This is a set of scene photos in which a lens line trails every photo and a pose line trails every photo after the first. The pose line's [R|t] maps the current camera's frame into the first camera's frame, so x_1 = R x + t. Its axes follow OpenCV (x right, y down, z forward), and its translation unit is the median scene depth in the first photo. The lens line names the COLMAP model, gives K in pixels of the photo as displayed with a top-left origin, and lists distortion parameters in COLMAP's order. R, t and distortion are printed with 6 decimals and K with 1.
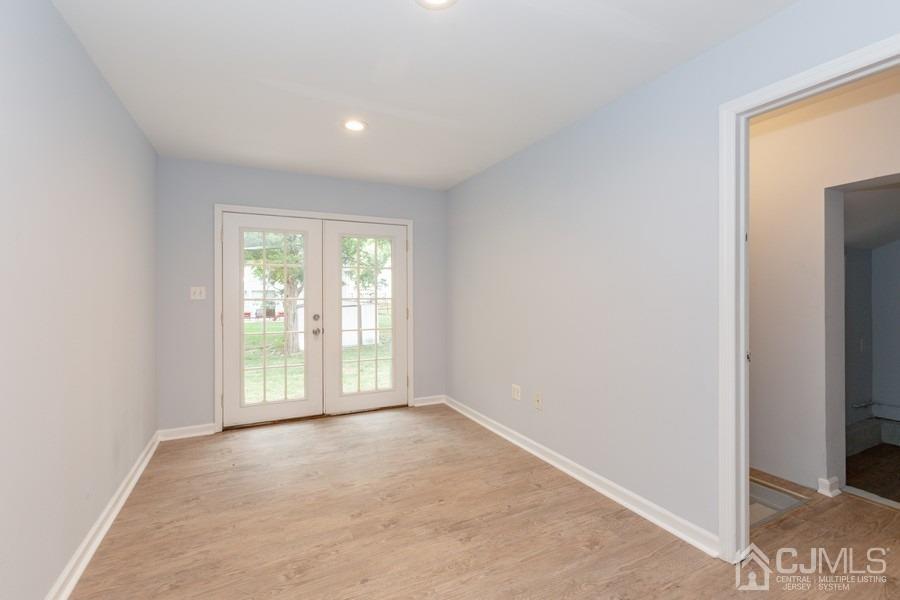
lens RADIAL K [[398.2, 0, 450.2], [0, 398.2, 295.8], [0, 0, 1]] dist [0.023140, 0.000164]
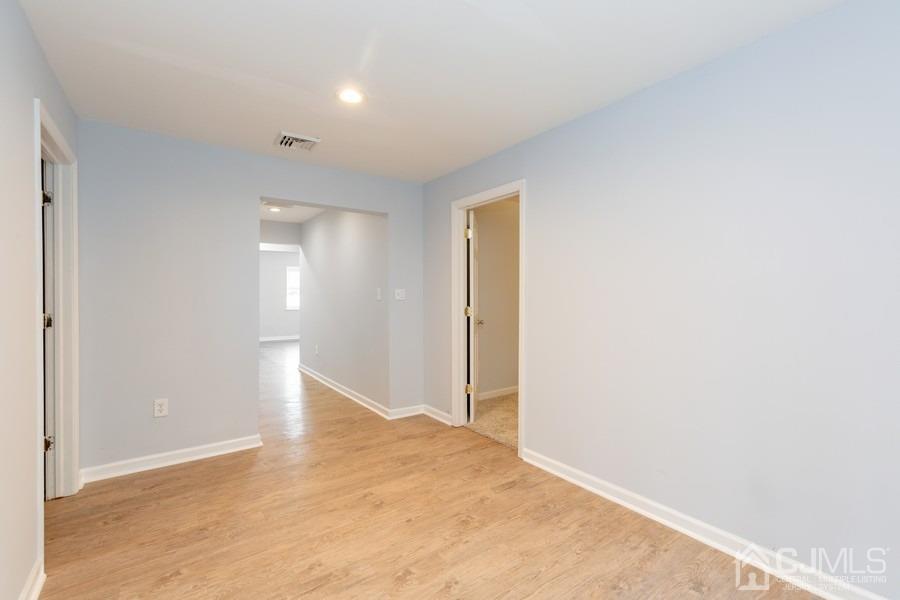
lens RADIAL K [[398.2, 0, 449.3], [0, 398.2, 296.2], [0, 0, 1]] dist [0.023140, 0.000164]
pose [[-0.987053, 0.009706, -0.160103, -0.123774], [0.007536, 0.999871, 0.014154, -0.018229], [0.160220, 0.012764, -0.986999, 1.961892]]
